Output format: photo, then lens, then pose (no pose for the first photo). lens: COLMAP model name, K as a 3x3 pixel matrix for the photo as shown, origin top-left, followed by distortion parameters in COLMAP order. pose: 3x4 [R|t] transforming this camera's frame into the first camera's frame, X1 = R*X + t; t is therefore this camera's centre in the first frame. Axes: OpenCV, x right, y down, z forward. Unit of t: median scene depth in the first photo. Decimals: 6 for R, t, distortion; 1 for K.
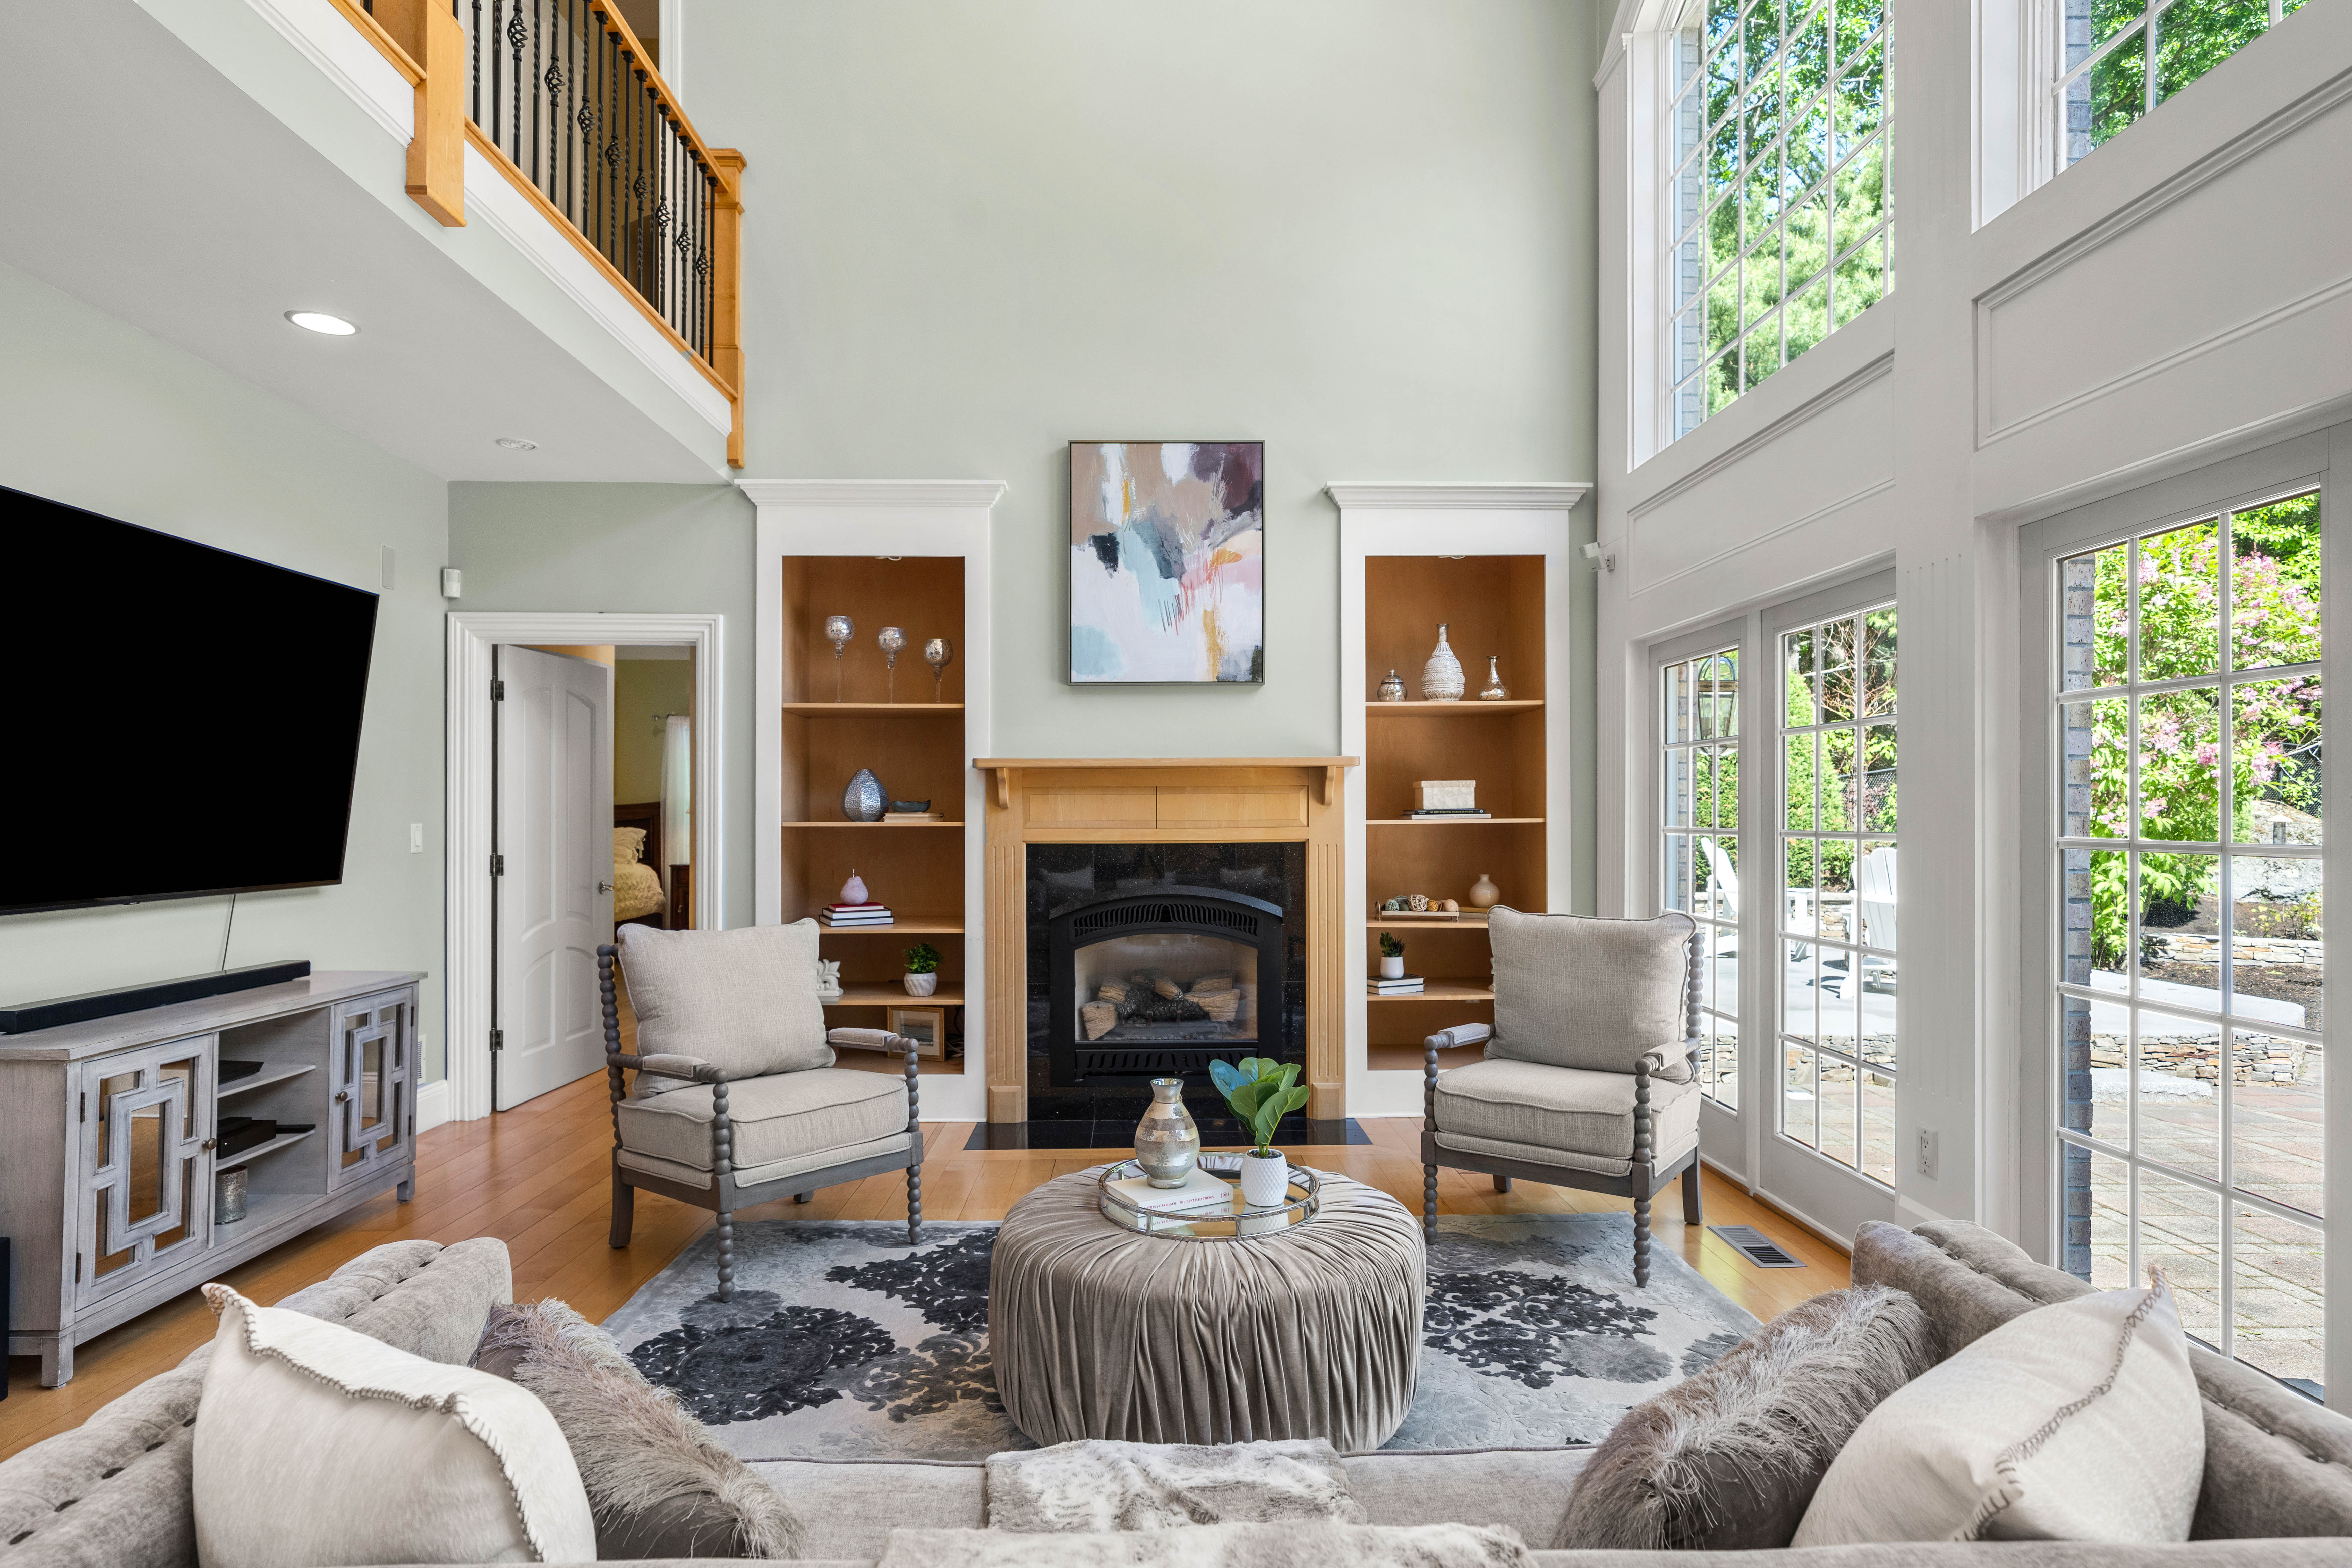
lens RADIAL K [[1227.6, 0, 1171.4], [0, 1227.6, 806.4], [0, 0, 1]] dist [0.002724, -0.001554]
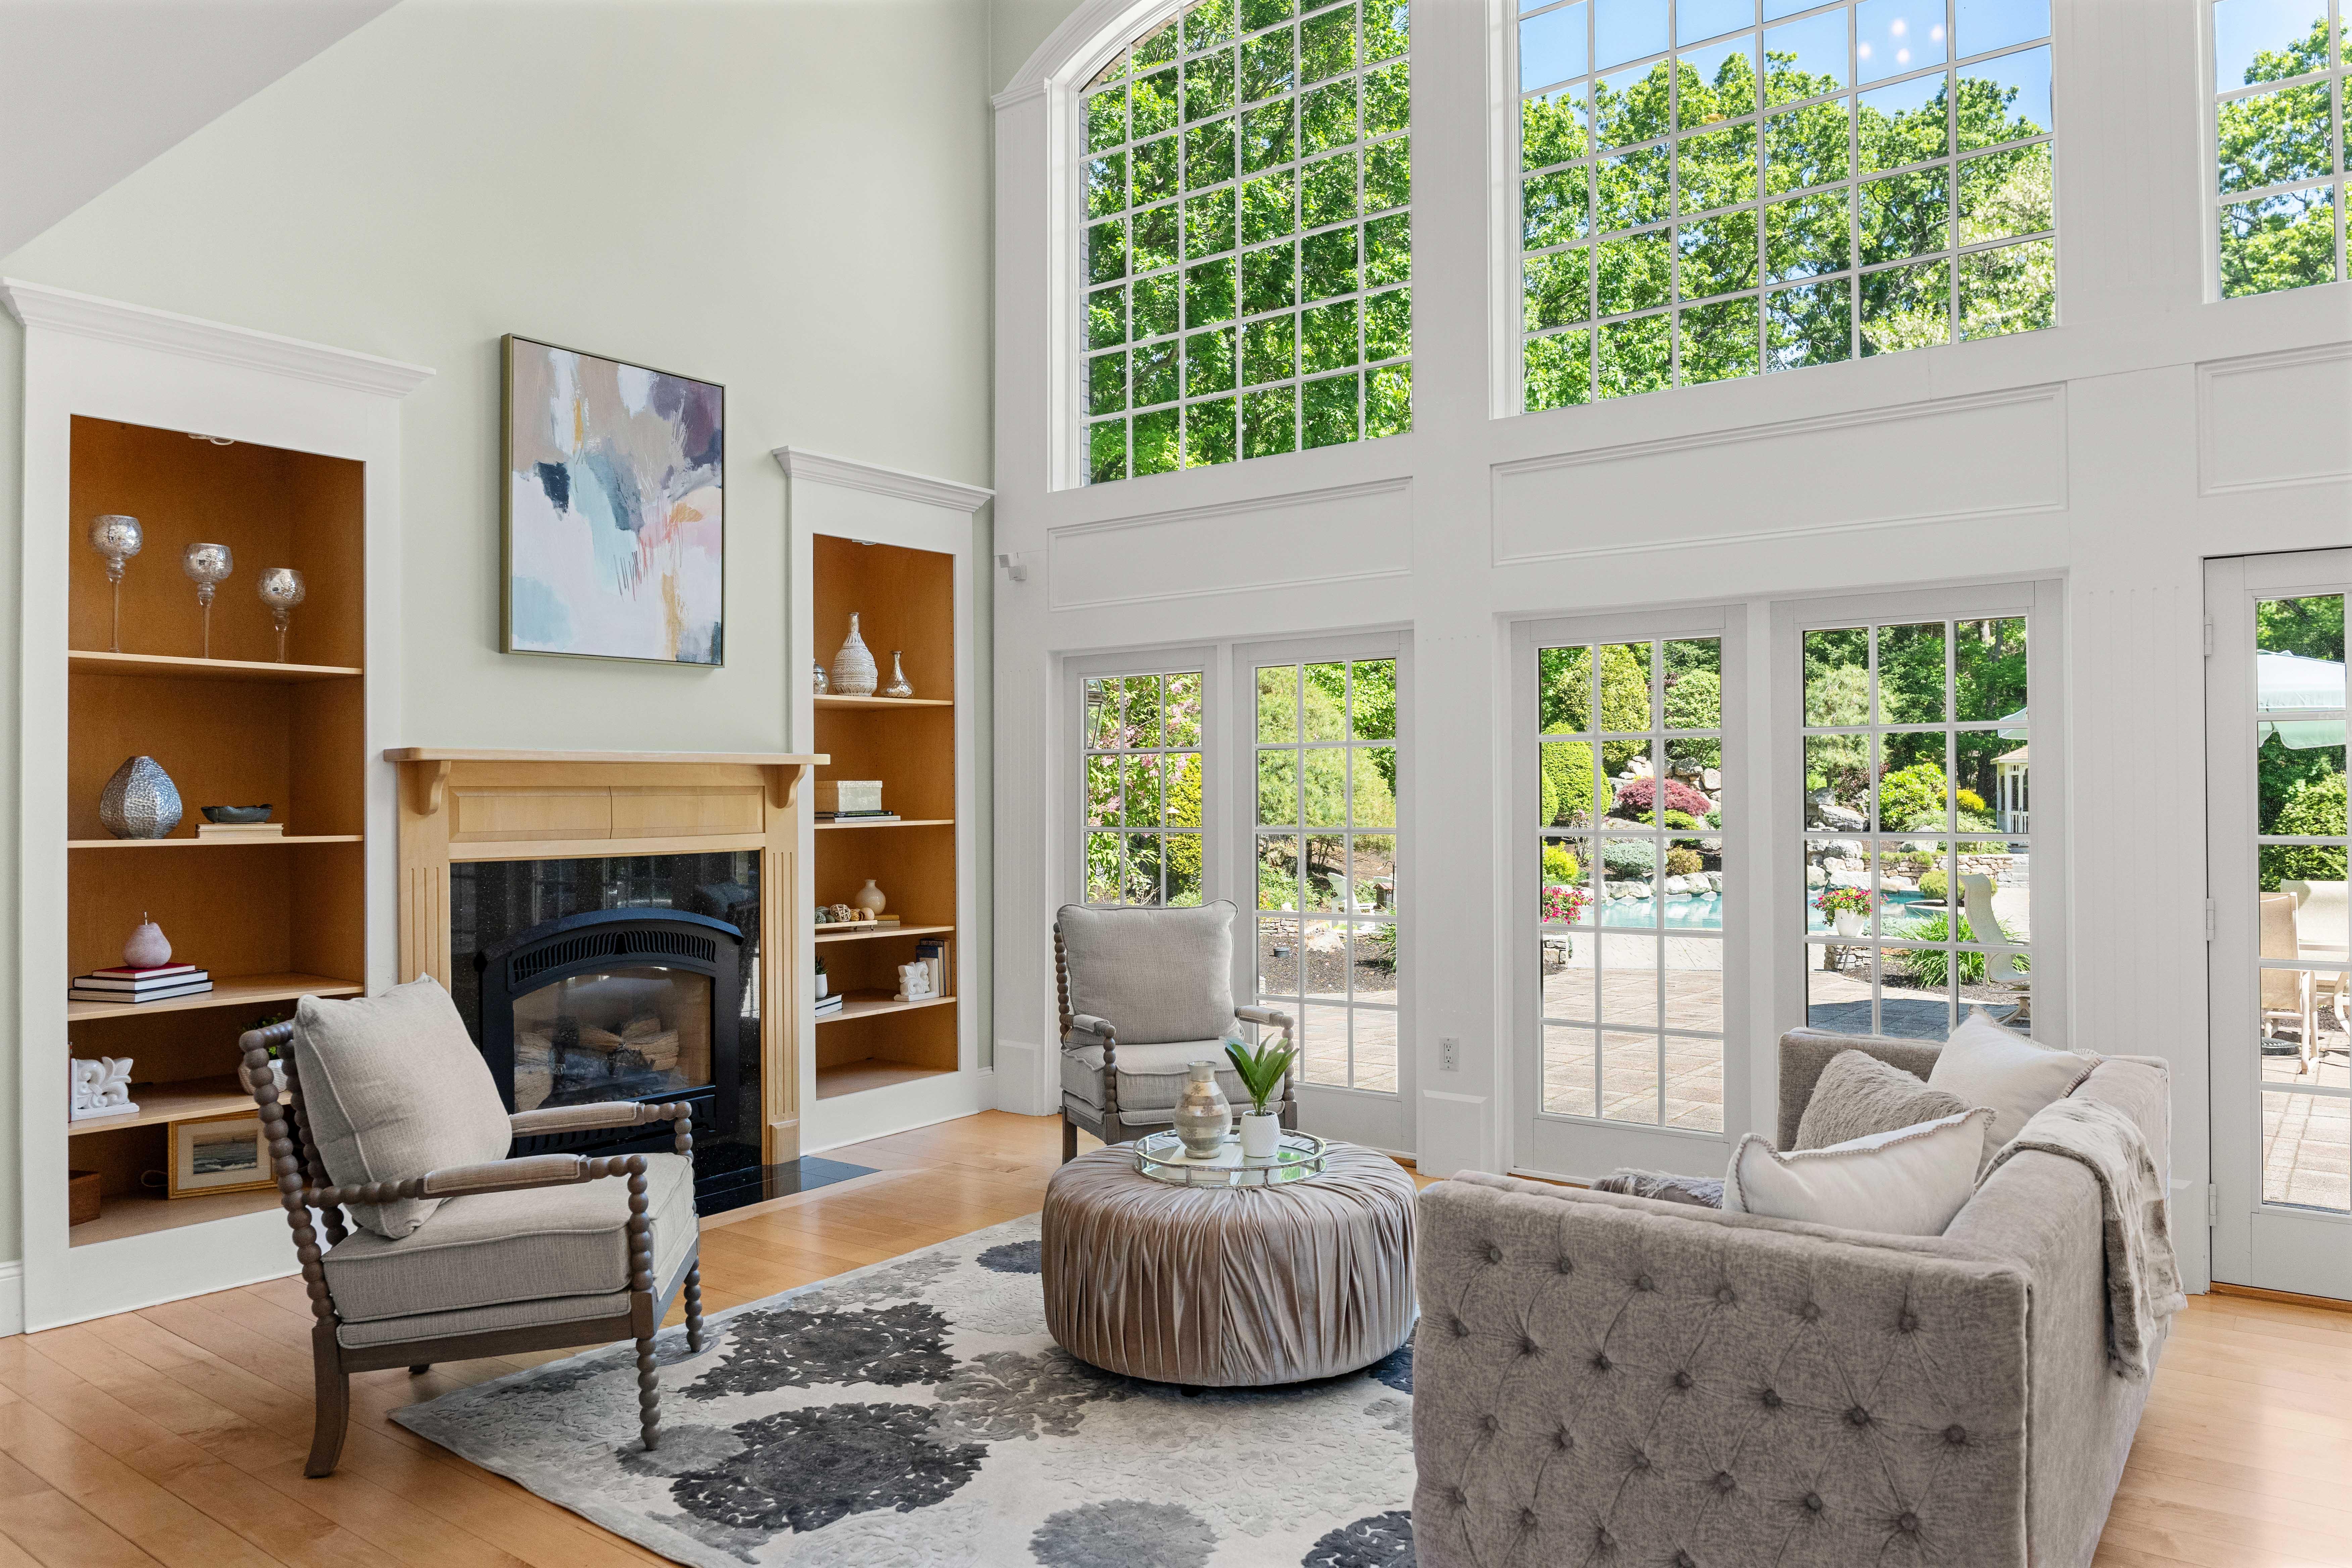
lens RADIAL K [[1573.6, 0, 1170.4], [0, 1573.6, 780.2], [0, 0, 1]] dist [0.002941, -0.010833]
pose [[0.630274, 0.007032, 0.776341, -0.581445], [0.002901, 0.999931, -0.011412, -0.007375], [-0.776368, 0.009445, 0.630210, 0.065306]]
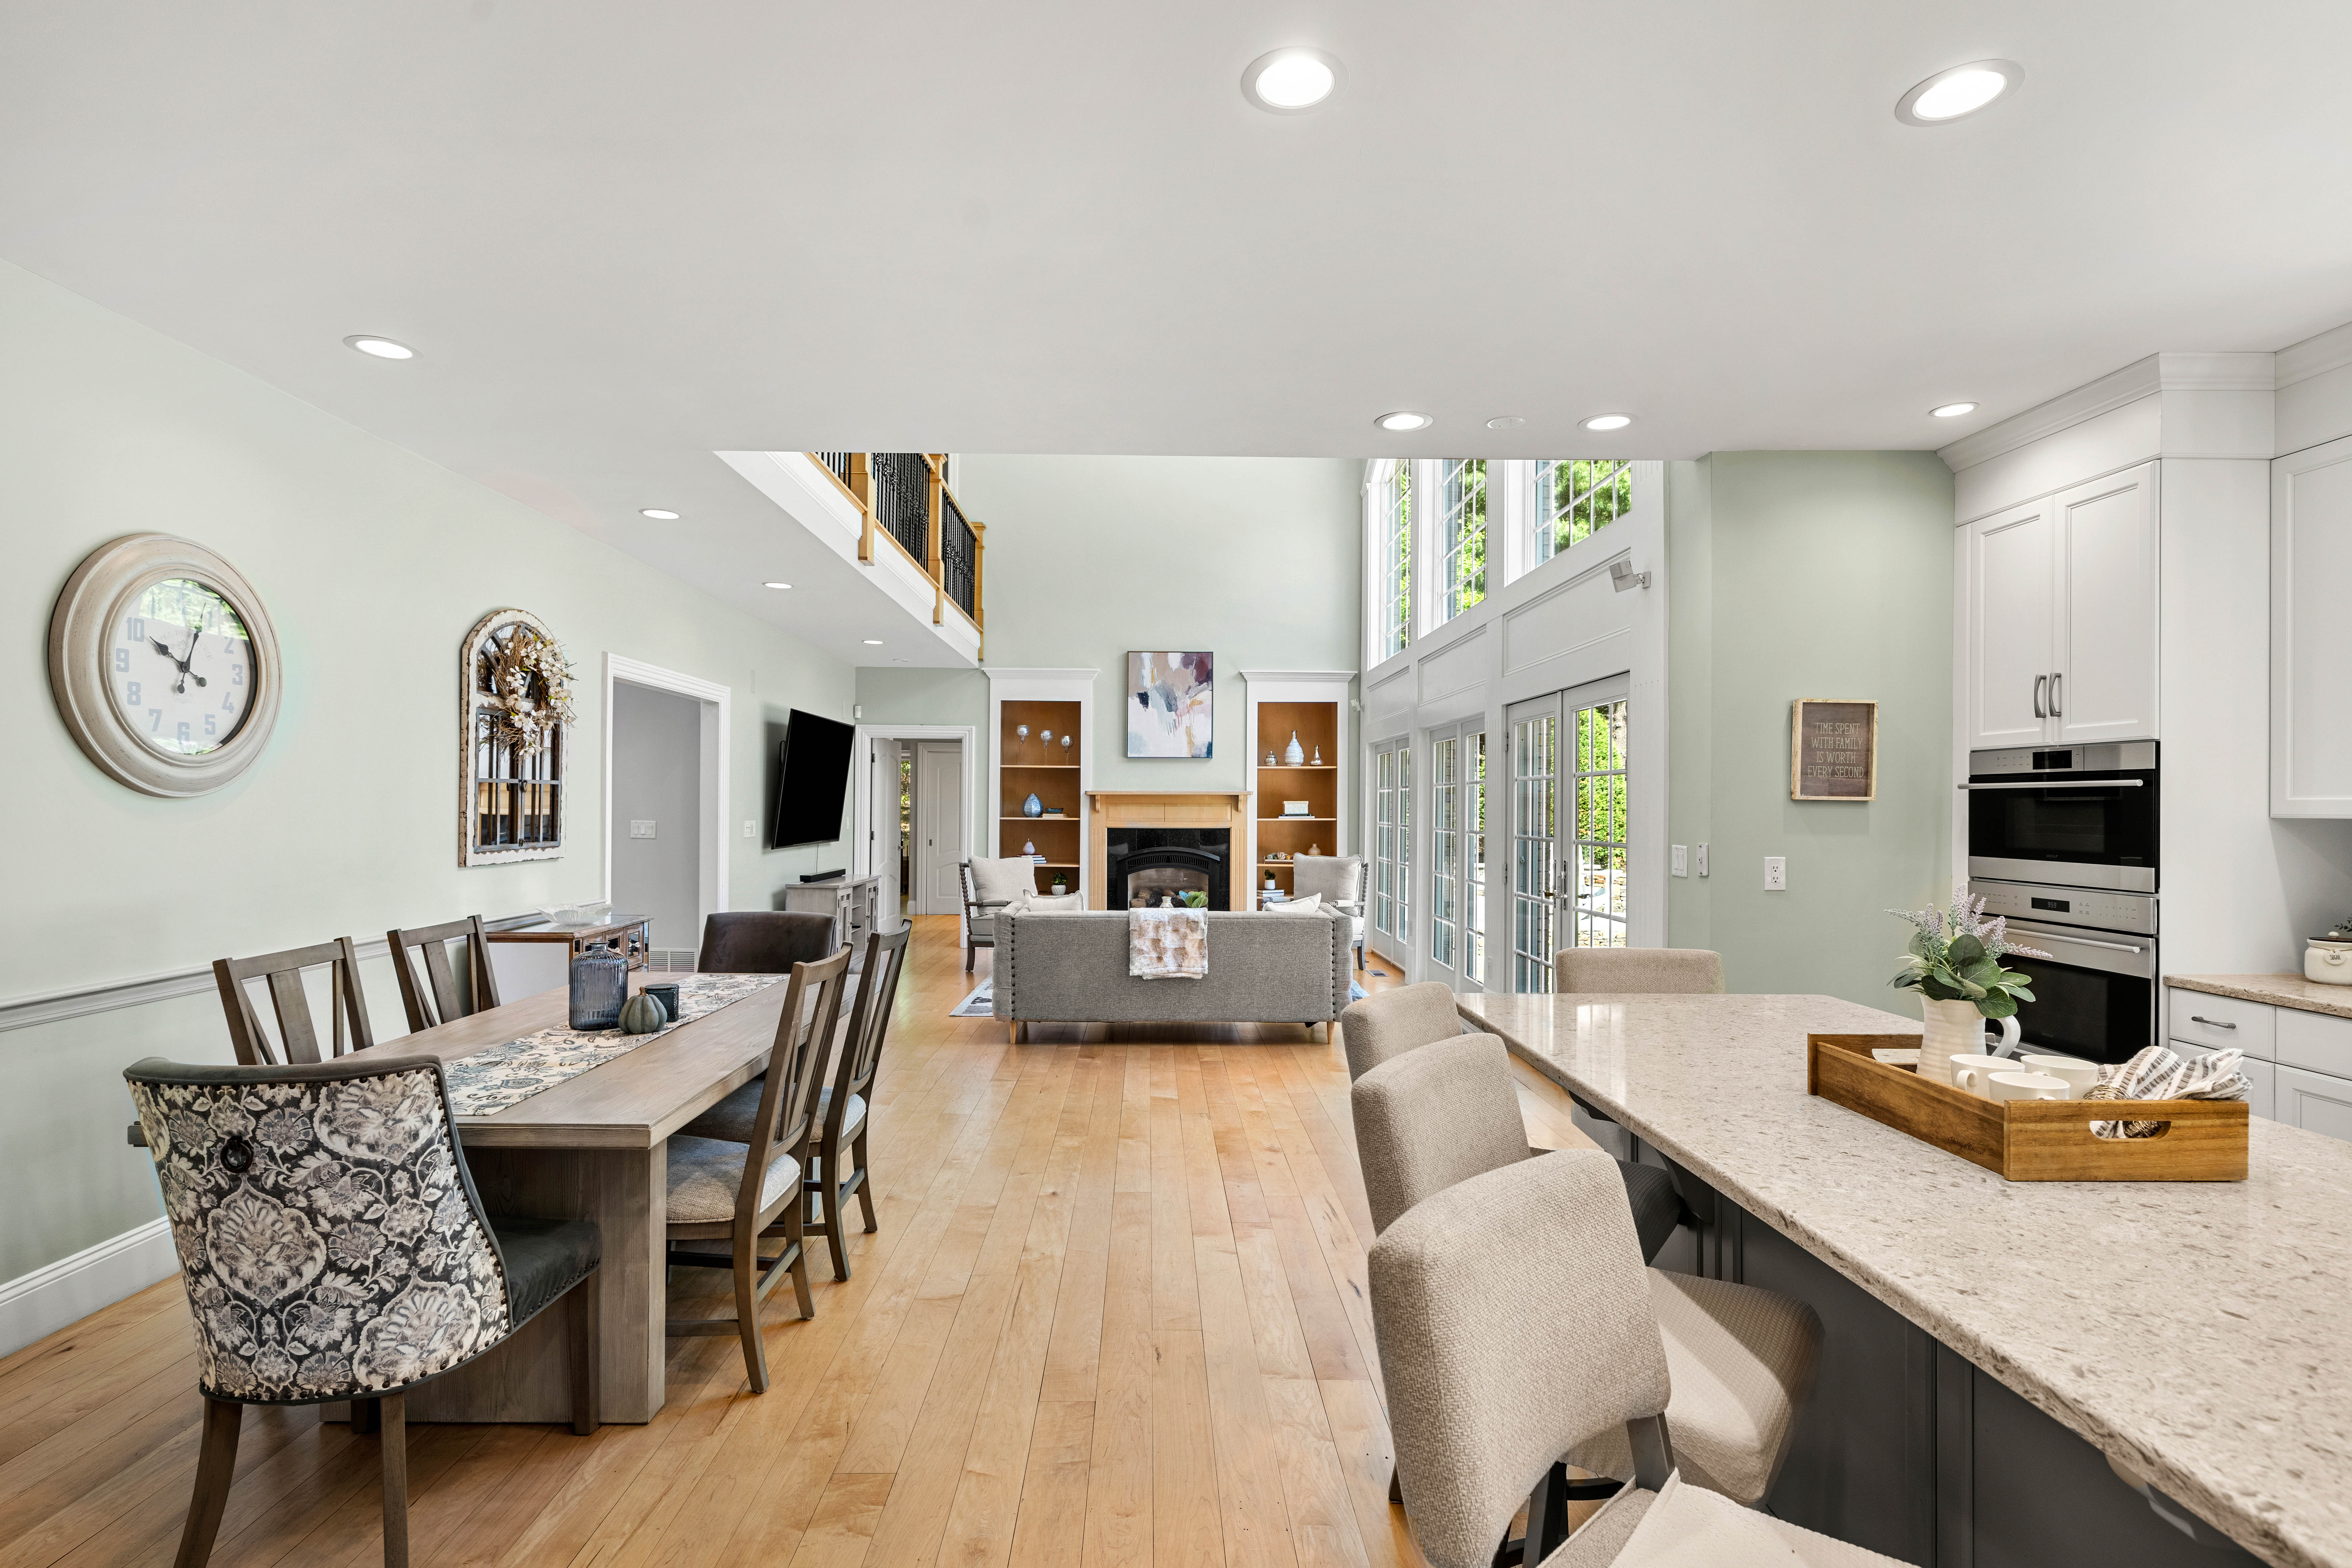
lens RADIAL K [[1141.8, 0, 1183.3], [0, 1141.8, 799.7], [0, 0, 1]] dist [0.006246, 0.000310]
pose [[0.999915, 0.007499, 0.010681, -0.000577], [-0.007467, 0.999968, -0.003024, -0.016292], [-0.010704, 0.002944, 0.999938, -1.113898]]
